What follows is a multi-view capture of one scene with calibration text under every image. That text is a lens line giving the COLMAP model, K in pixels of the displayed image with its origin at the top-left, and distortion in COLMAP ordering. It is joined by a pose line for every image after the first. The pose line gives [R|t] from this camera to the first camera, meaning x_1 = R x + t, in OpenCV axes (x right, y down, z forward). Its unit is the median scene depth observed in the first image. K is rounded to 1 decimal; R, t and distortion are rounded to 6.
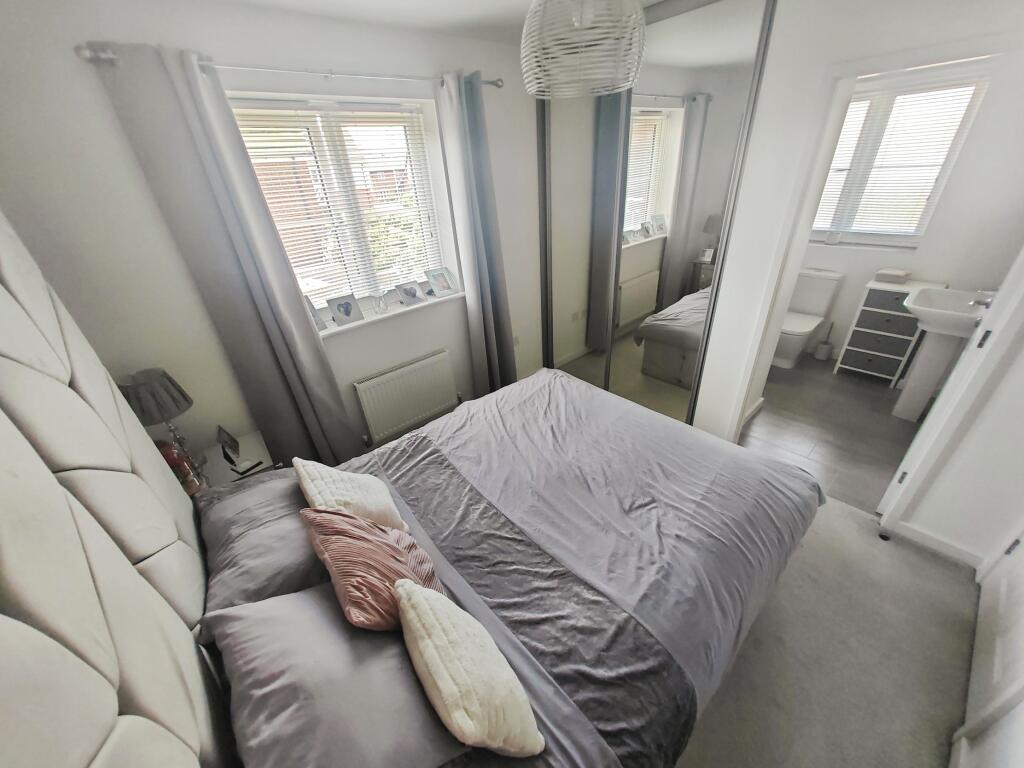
lens RADIAL K [[397.6, 0, 512.0], [0, 397.6, 384.0], [0, 0, 1]] dist [0.002468, 0.000281]
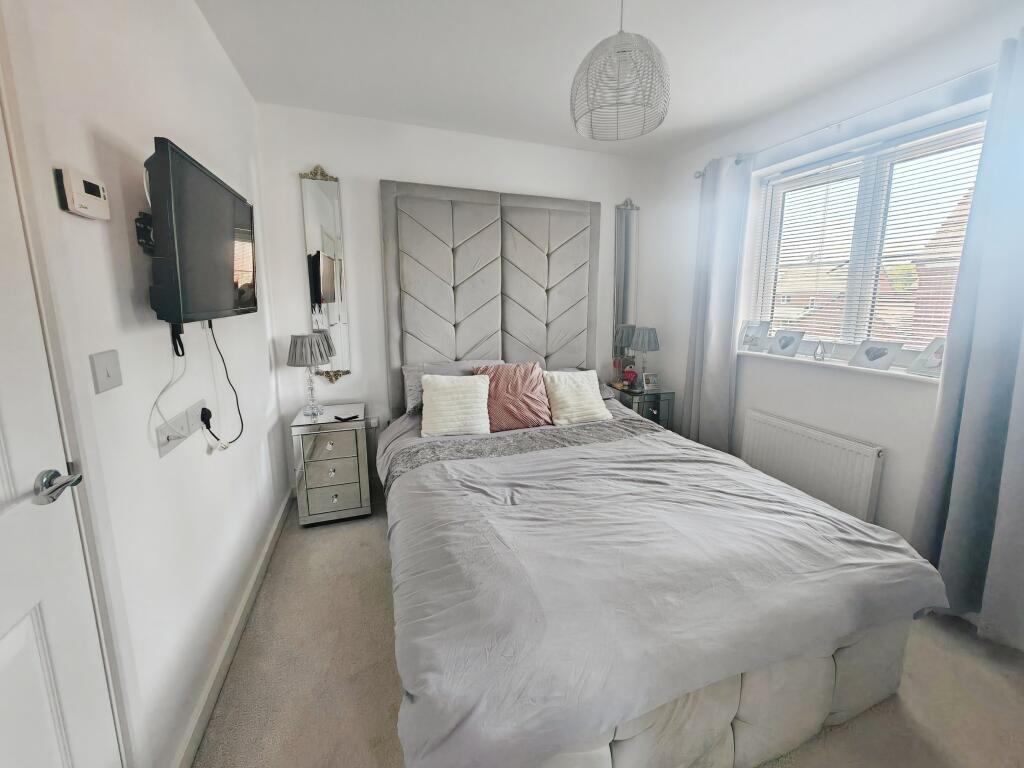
lens RADIAL K [[397.6, 0, 512.0], [0, 397.6, 384.0], [0, 0, 1]] dist [0.002468, 0.000281]
pose [[-0.387647, 0.206385, -0.898407, 1.101663], [-0.441687, 0.813863, 0.377544, -0.258845], [0.809100, 0.543168, -0.224334, 1.054759]]
